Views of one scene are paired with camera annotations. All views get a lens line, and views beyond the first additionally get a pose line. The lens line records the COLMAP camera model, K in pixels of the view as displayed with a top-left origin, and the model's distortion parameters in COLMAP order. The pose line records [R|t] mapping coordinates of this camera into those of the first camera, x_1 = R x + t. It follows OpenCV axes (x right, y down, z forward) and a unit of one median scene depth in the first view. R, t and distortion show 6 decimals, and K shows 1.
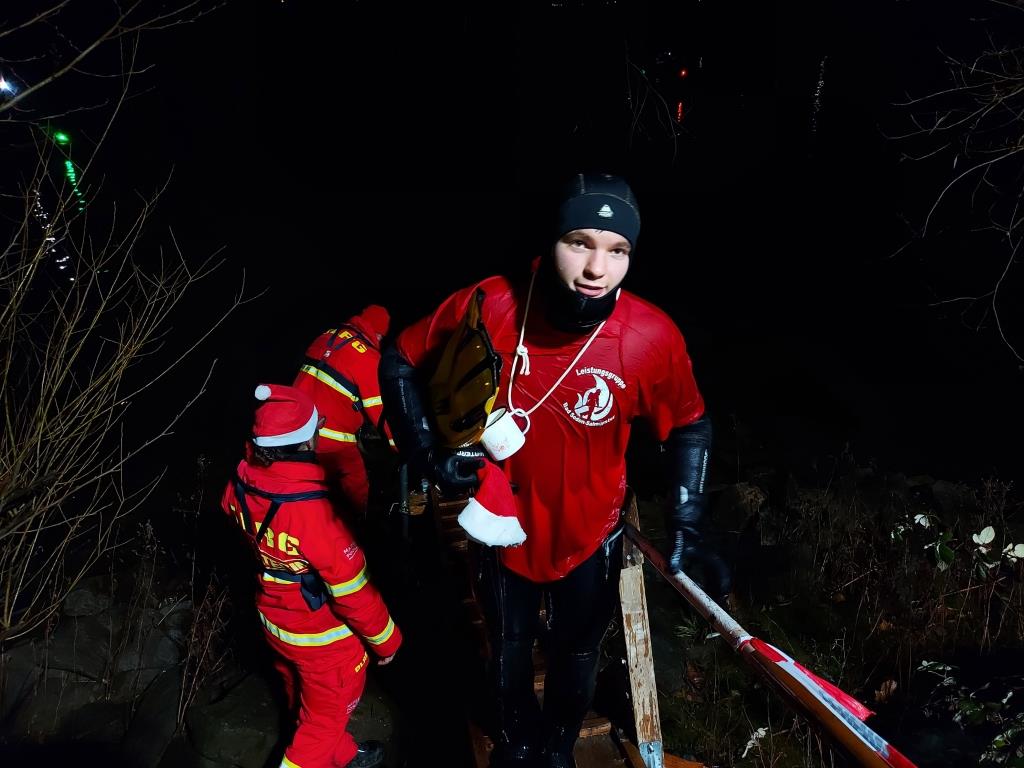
lens RADIAL K [[739.6, 0, 506.7], [0, 739.6, 387.4], [0, 0, 1]] dist [0.034491, -0.010886]
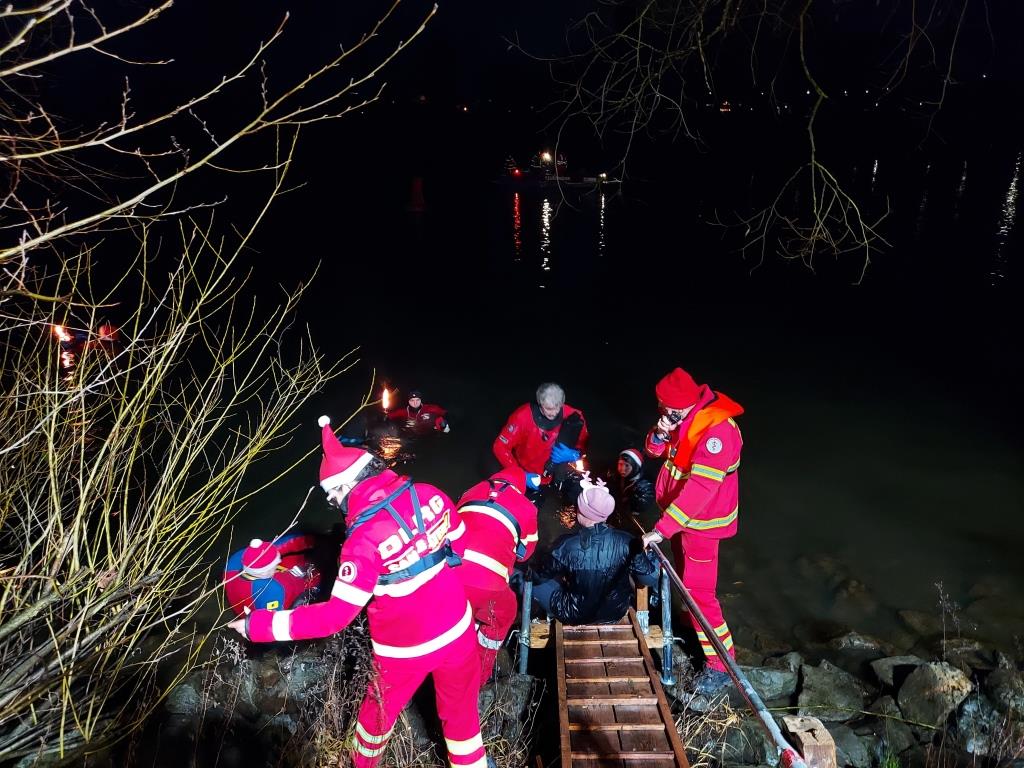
lens RADIAL K [[744.6, 0, 508.4], [0, 744.6, 388.7], [0, 0, 1]] dist [0.031137, -0.011379]
pose [[0.978765, 0.069947, -0.192682, -0.008054], [-0.092221, 0.989737, -0.109162, -0.051845], [0.183069, 0.124614, 0.975170, 0.125845]]
